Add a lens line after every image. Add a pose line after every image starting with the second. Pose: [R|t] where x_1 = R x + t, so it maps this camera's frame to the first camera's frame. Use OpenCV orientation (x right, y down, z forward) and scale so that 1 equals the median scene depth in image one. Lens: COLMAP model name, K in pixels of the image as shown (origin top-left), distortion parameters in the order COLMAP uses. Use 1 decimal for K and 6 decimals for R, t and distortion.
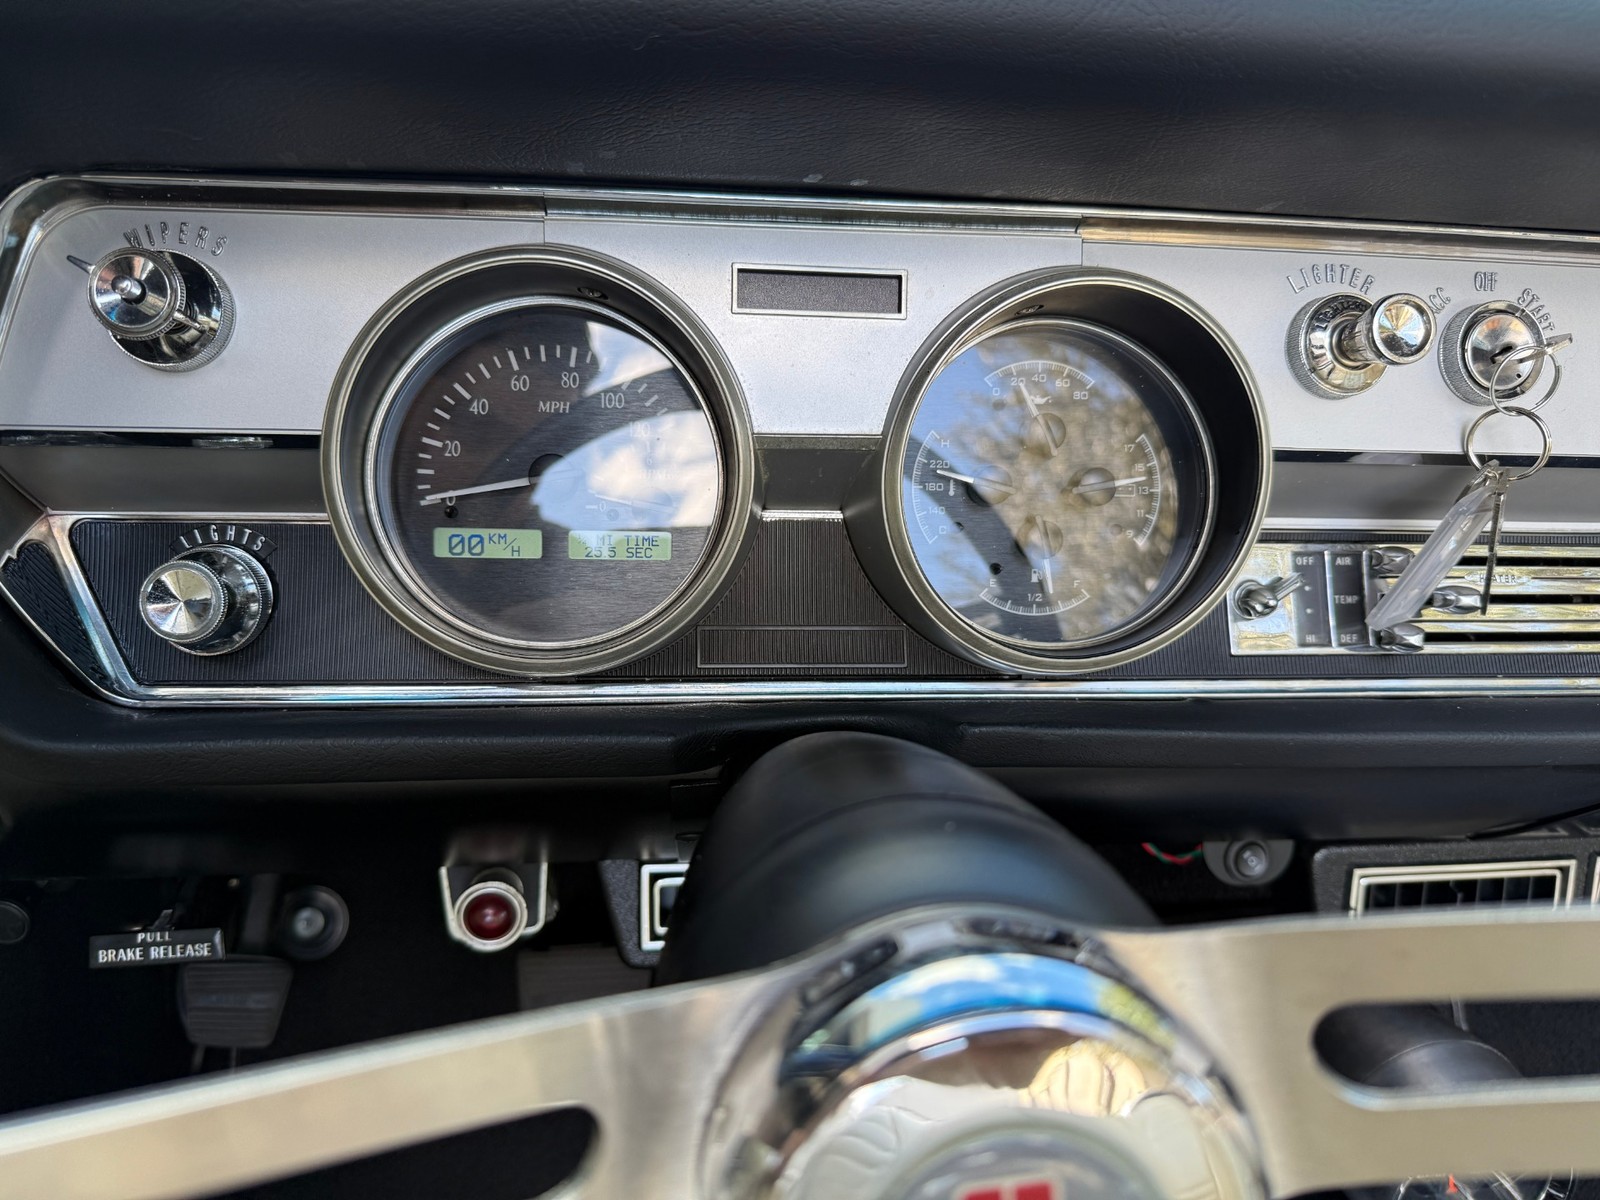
lens RADIAL K [[1161.4, 0, 765.0], [0, 1161.4, 595.2], [0, 0, 1]] dist [0.004341, -0.005733]
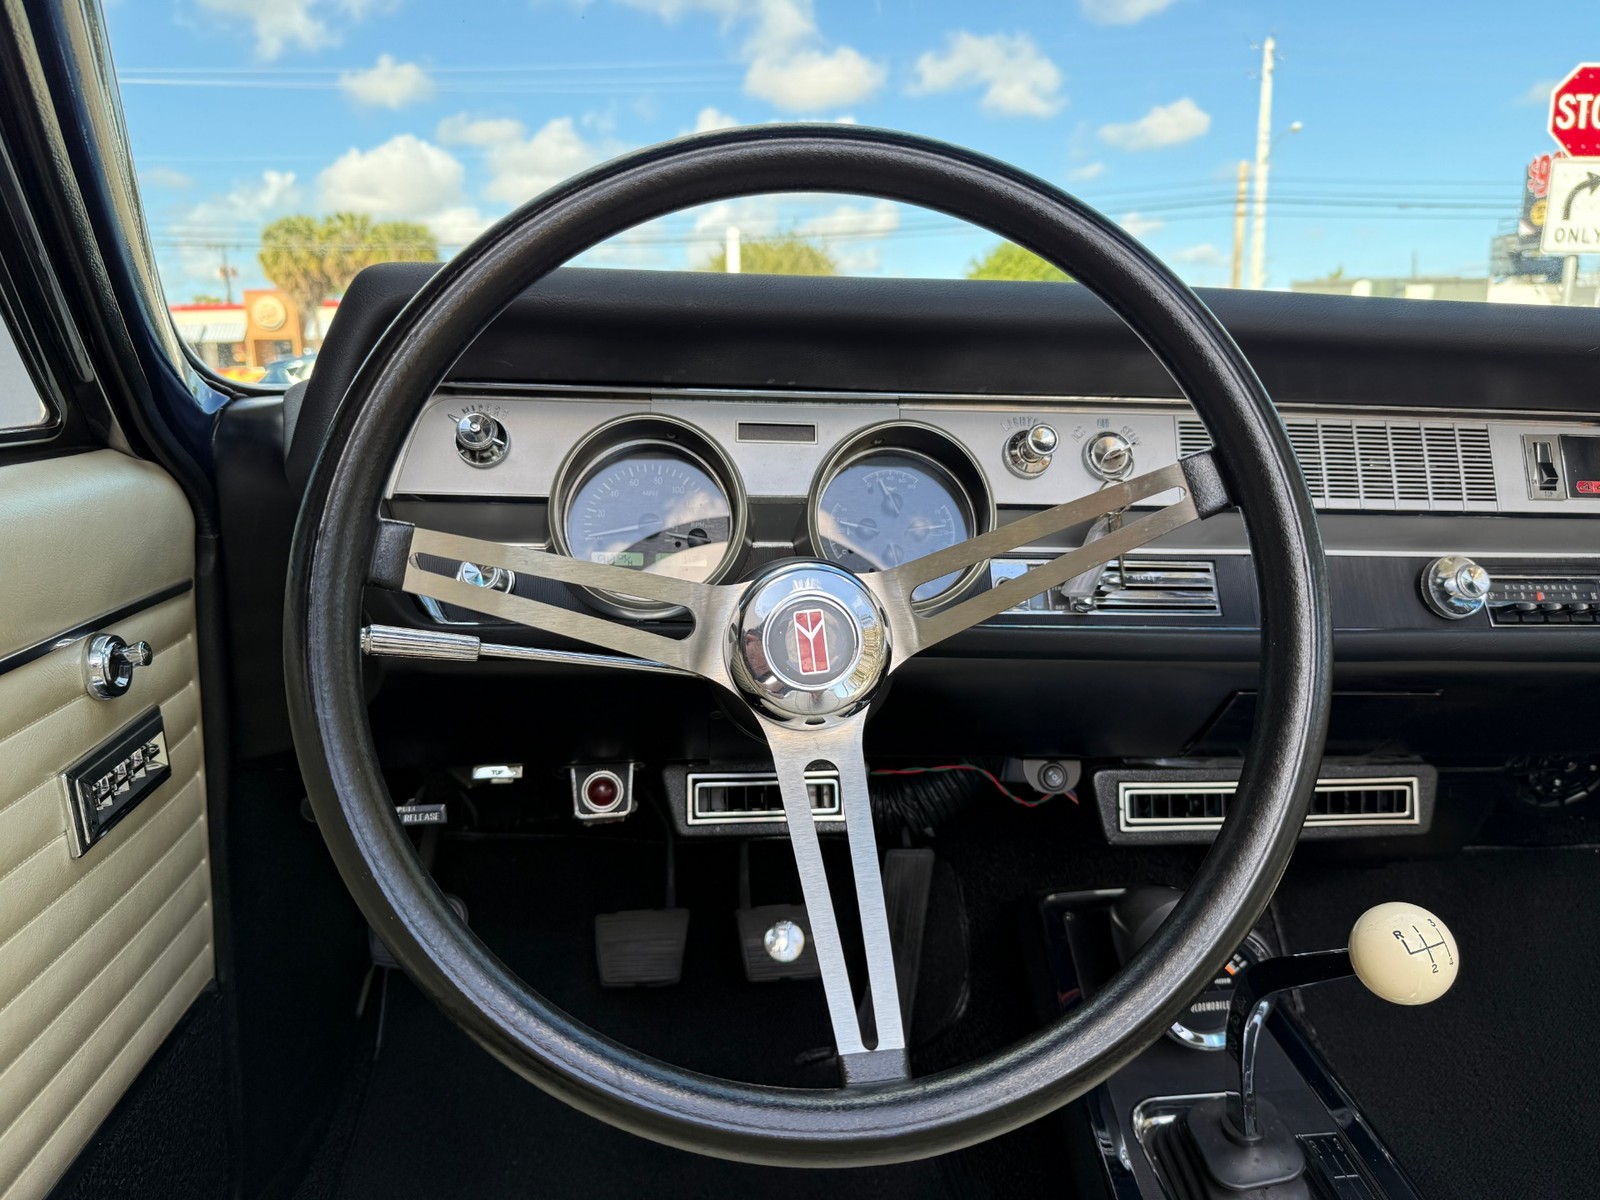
lens RADIAL K [[1161.4, 0, 765.0], [0, 1161.4, 595.2], [0, 0, 1]] dist [0.004341, -0.005733]
pose [[0.999610, -0.007235, -0.026987, 0.072579], [0.001678, 0.979688, -0.200522, 0.423840], [0.027890, 0.200398, 0.979317, -0.956384]]
